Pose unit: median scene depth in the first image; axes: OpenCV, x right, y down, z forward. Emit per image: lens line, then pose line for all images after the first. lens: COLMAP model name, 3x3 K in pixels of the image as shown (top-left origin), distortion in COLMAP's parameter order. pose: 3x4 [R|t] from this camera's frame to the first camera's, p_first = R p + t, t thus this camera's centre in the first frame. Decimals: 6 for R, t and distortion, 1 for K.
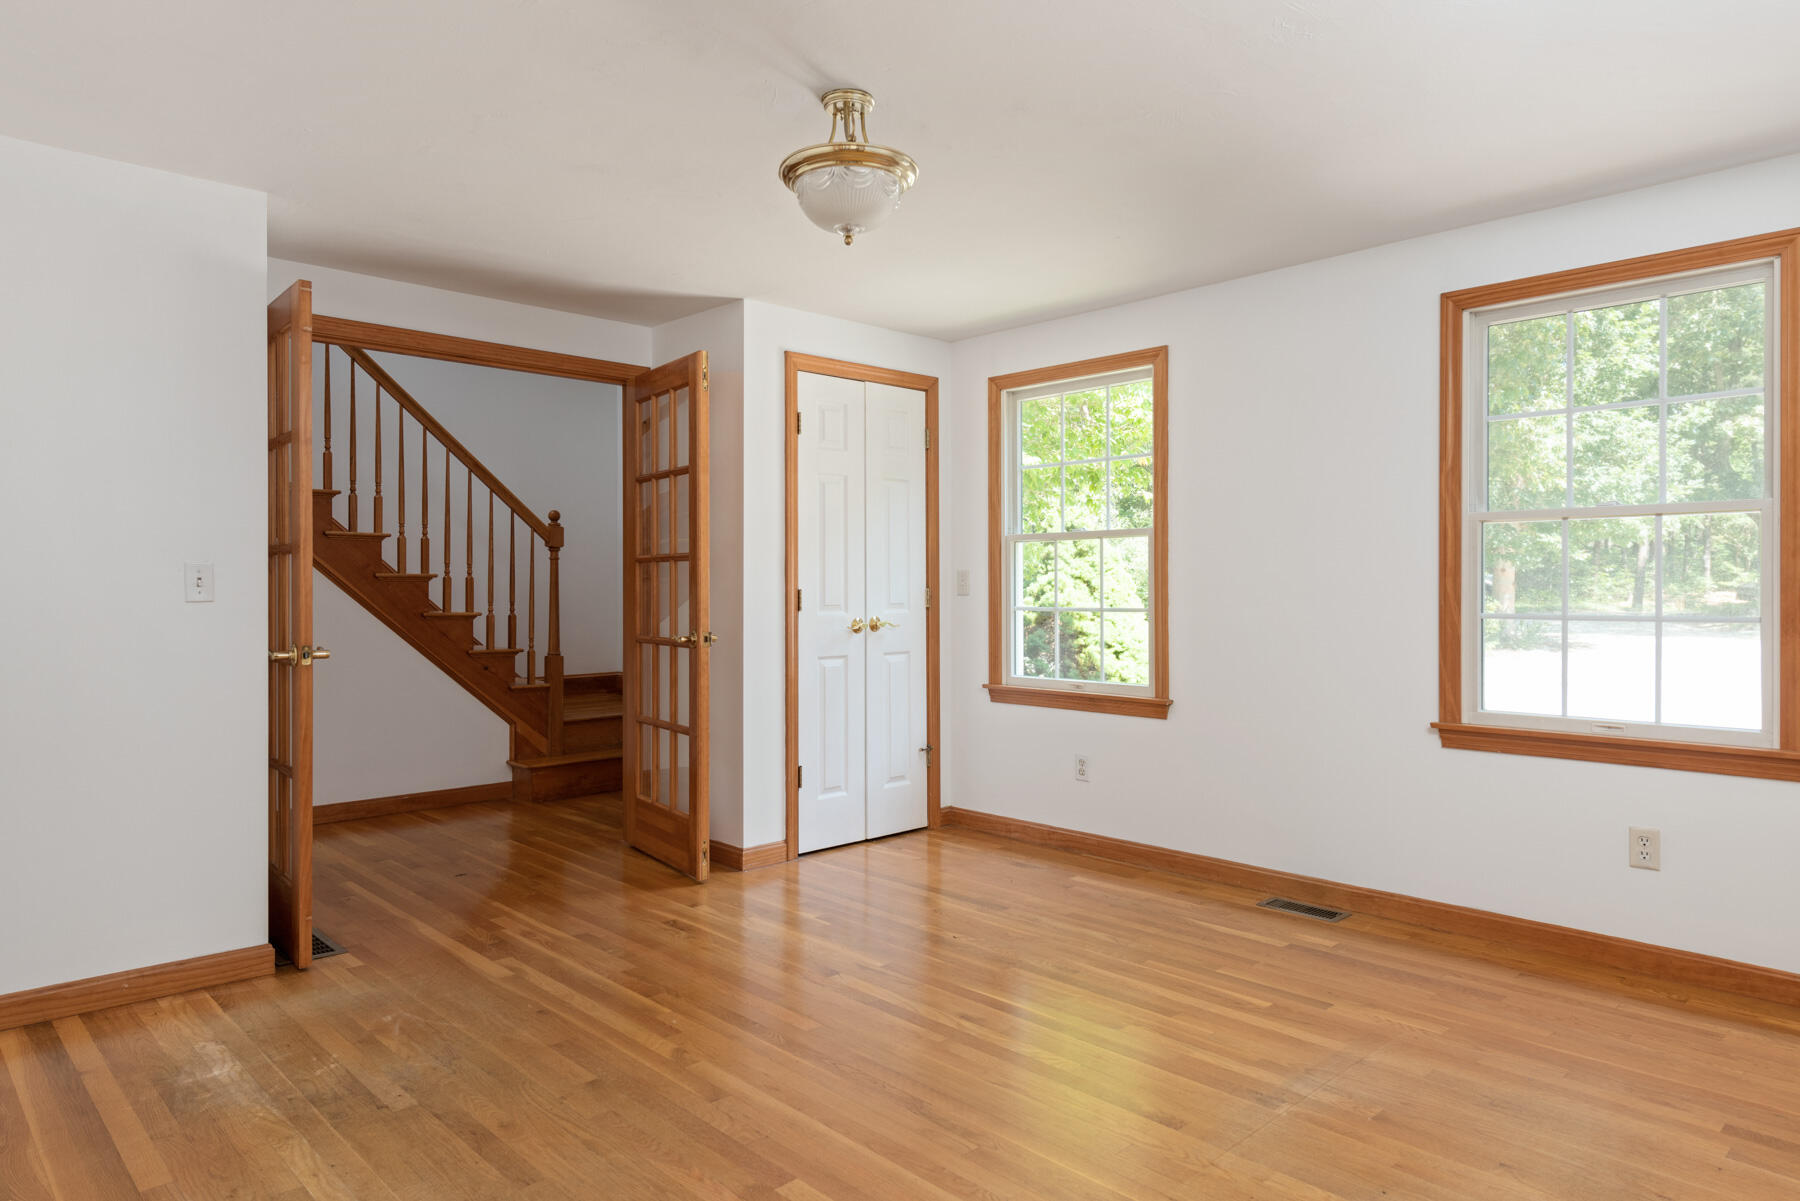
lens RADIAL K [[1104.0, 0, 901.9], [0, 1104.0, 598.3], [0, 0, 1]] dist [0.017038, -0.000707]
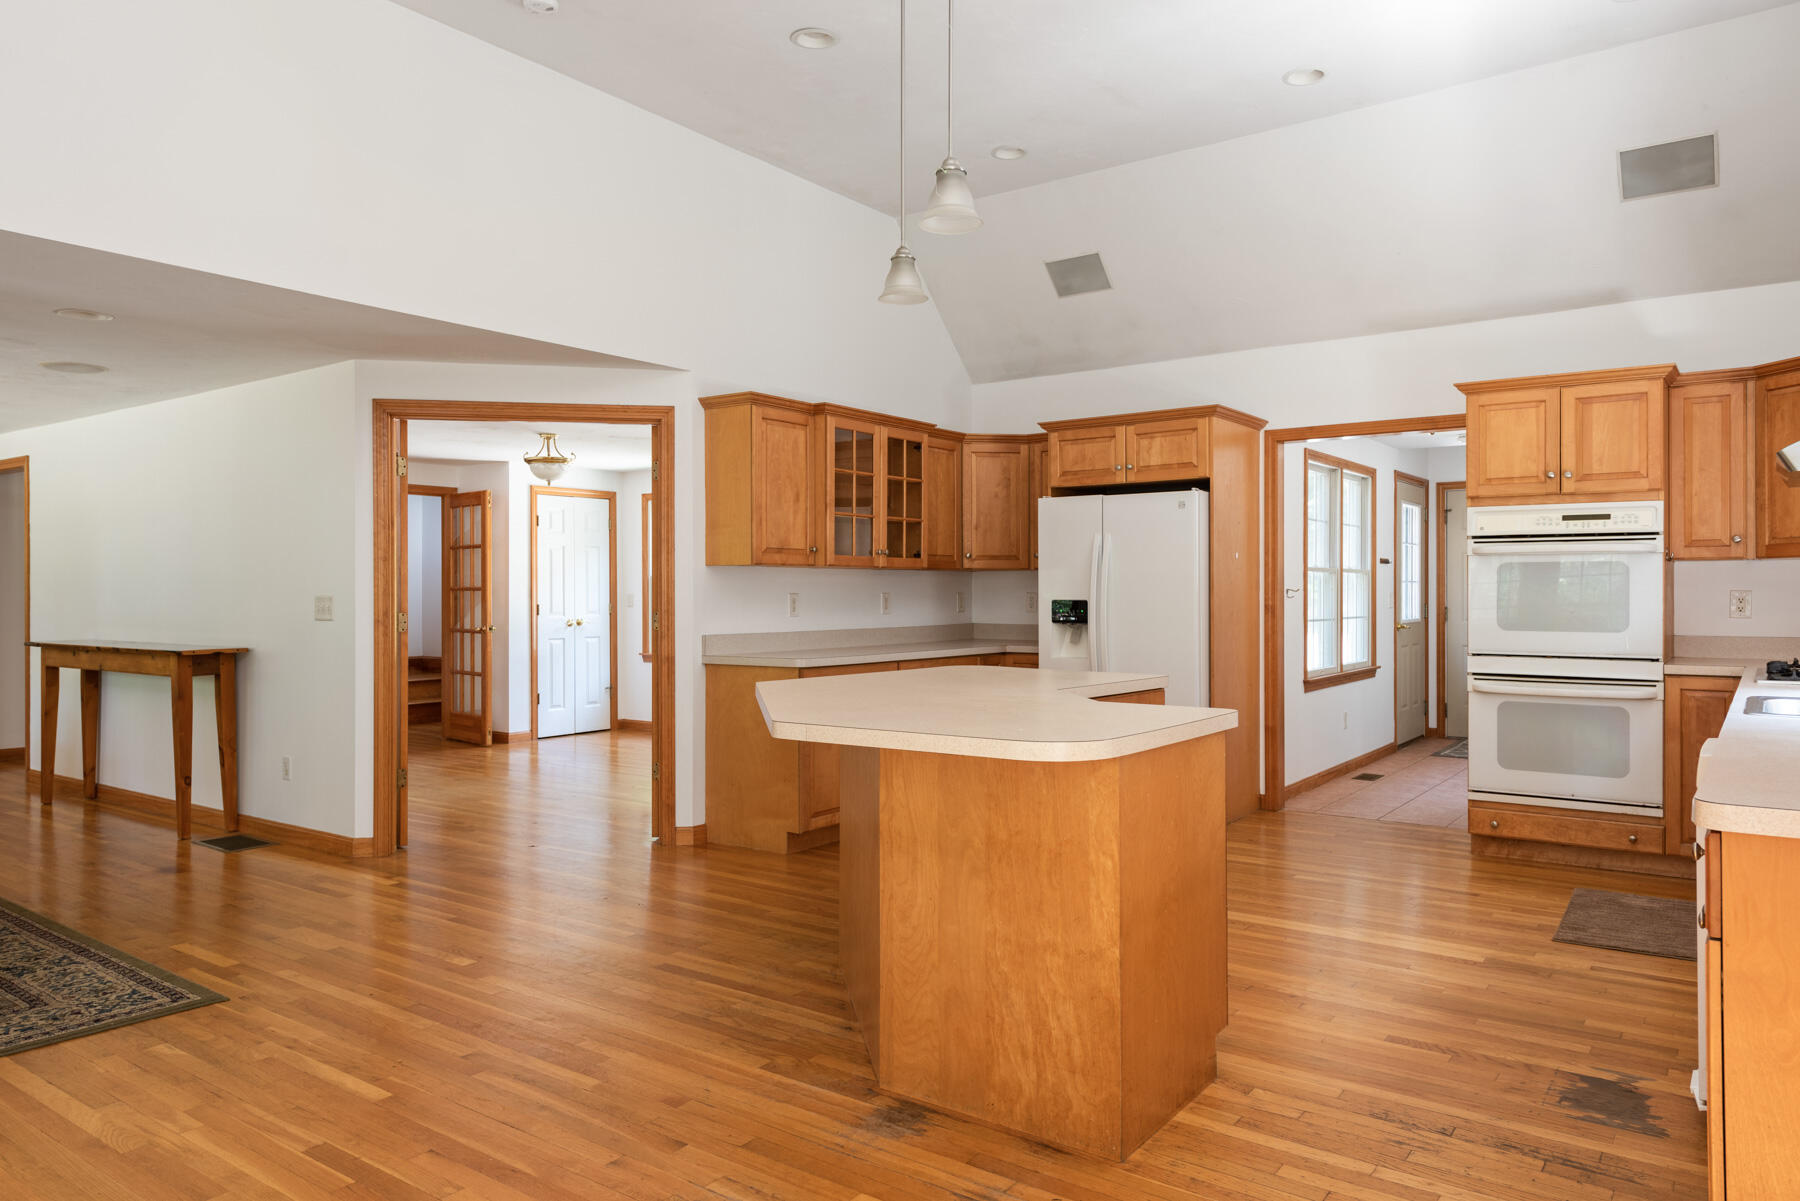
lens RADIAL K [[1190.4, 0, 909.5], [0, 1190.4, 599.1], [0, 0, 1]] dist [0.014694, -0.009394]
pose [[0.982248, -0.000367, 0.187588, 0.165070], [0.000845, 0.999997, -0.002465, -0.012051], [-0.187586, 0.002580, 0.982245, -1.265465]]
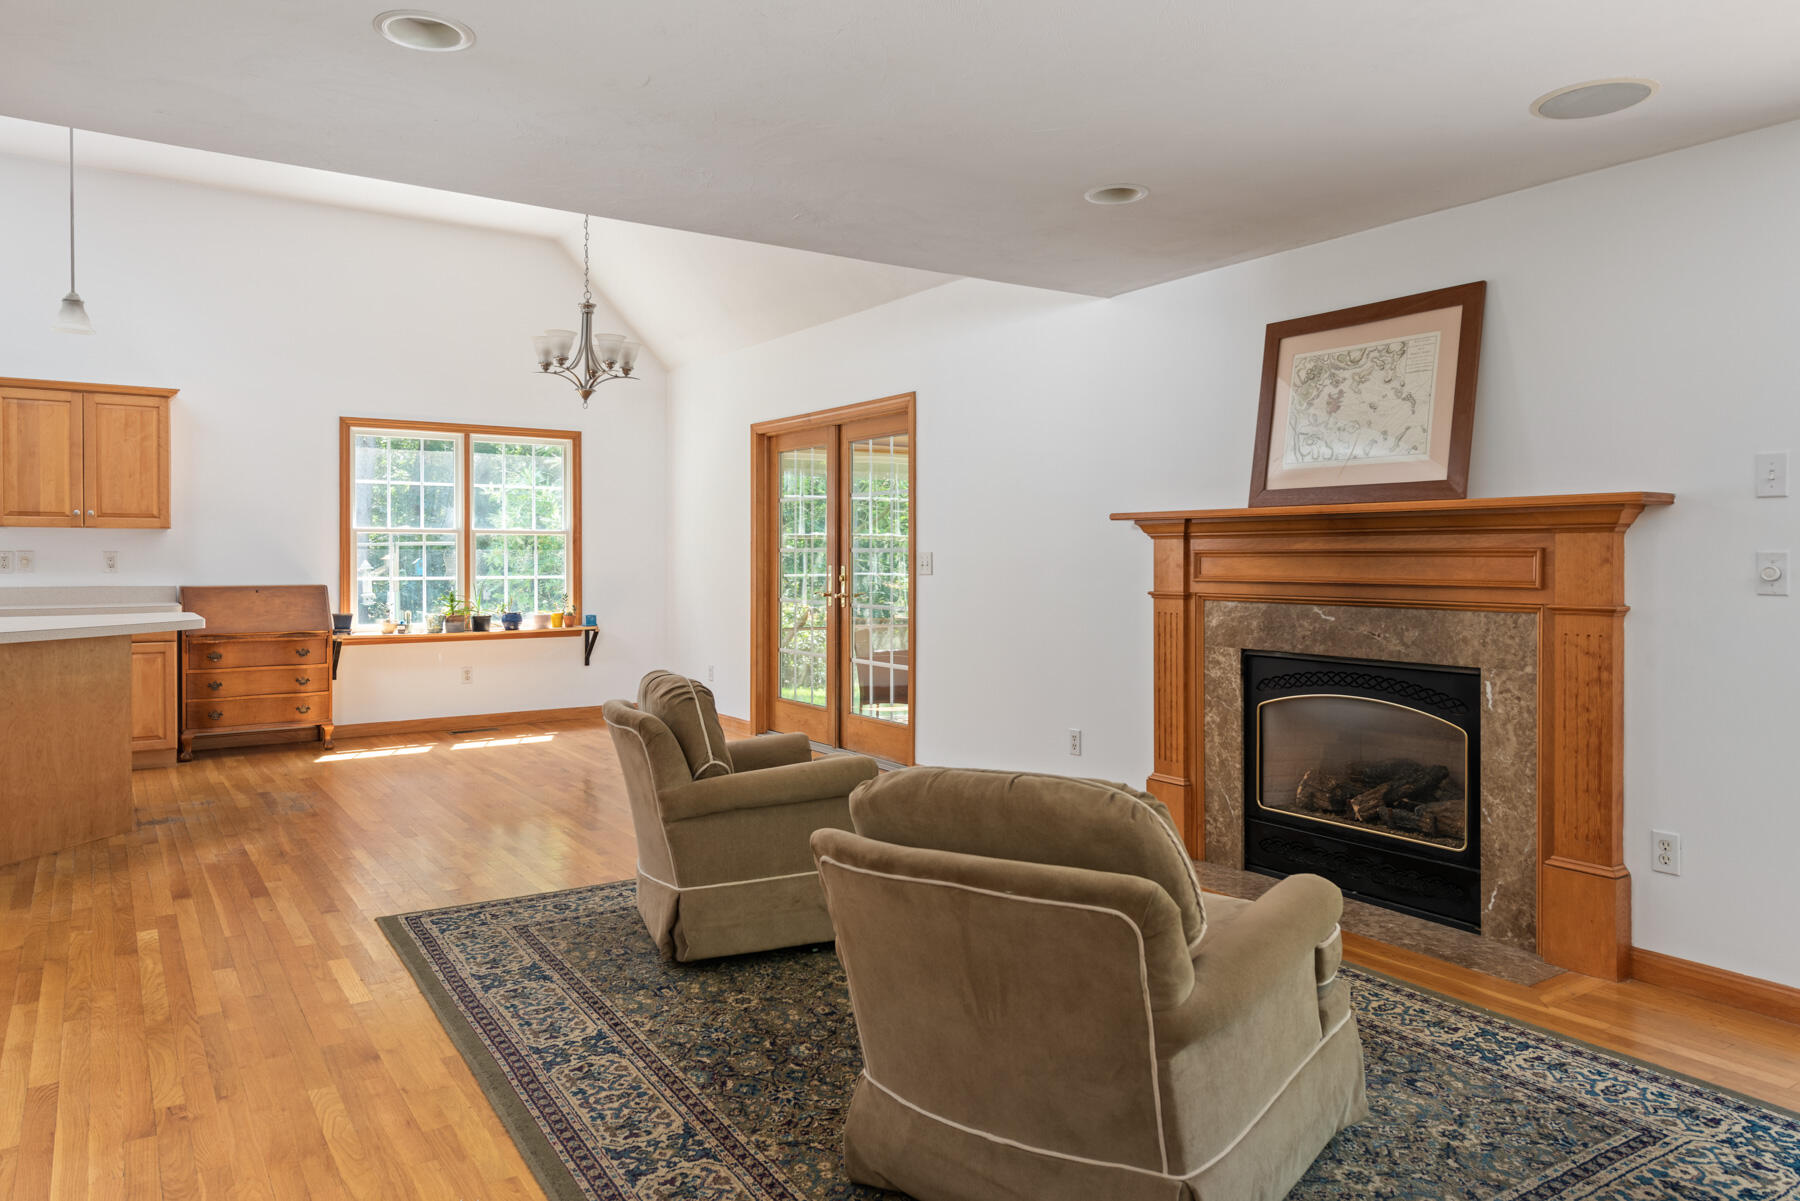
lens RADIAL K [[1190.4, 0, 894.9], [0, 1190.4, 588.0], [0, 0, 1]] dist [0.014694, -0.009394]
pose [[-0.985818, -0.002489, 0.167799, -0.689836], [0.003206, 0.999428, 0.033660, -0.017947], [-0.167787, 0.033721, -0.985246, 0.471629]]
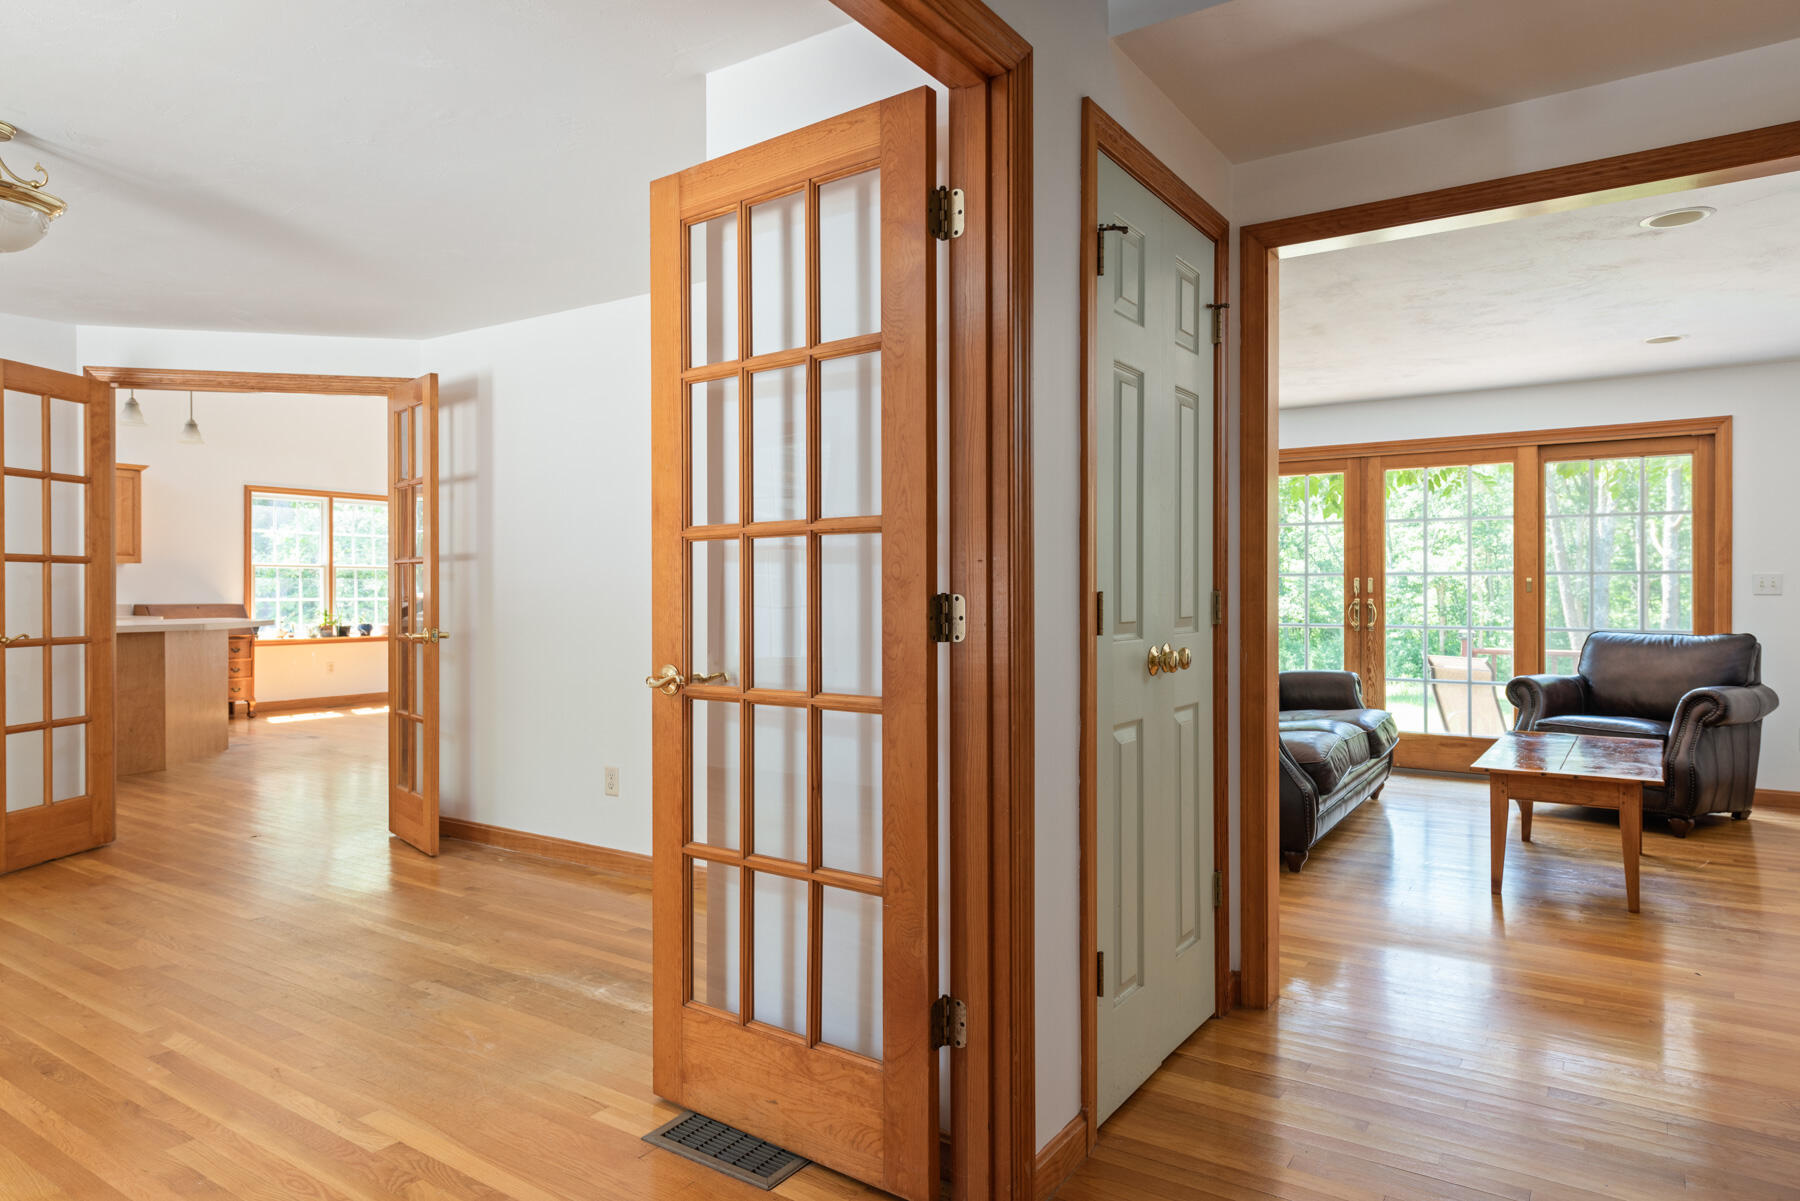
lens RADIAL K [[1104.0, 0, 896.0], [0, 1104.0, 598.7], [0, 0, 1]] dist [0.017038, -0.000707]
pose [[-0.979402, 0.003979, -0.201880, -0.438963], [0.000973, 0.999887, 0.014988, -0.009779], [0.201917, 0.014483, -0.979296, 1.424213]]
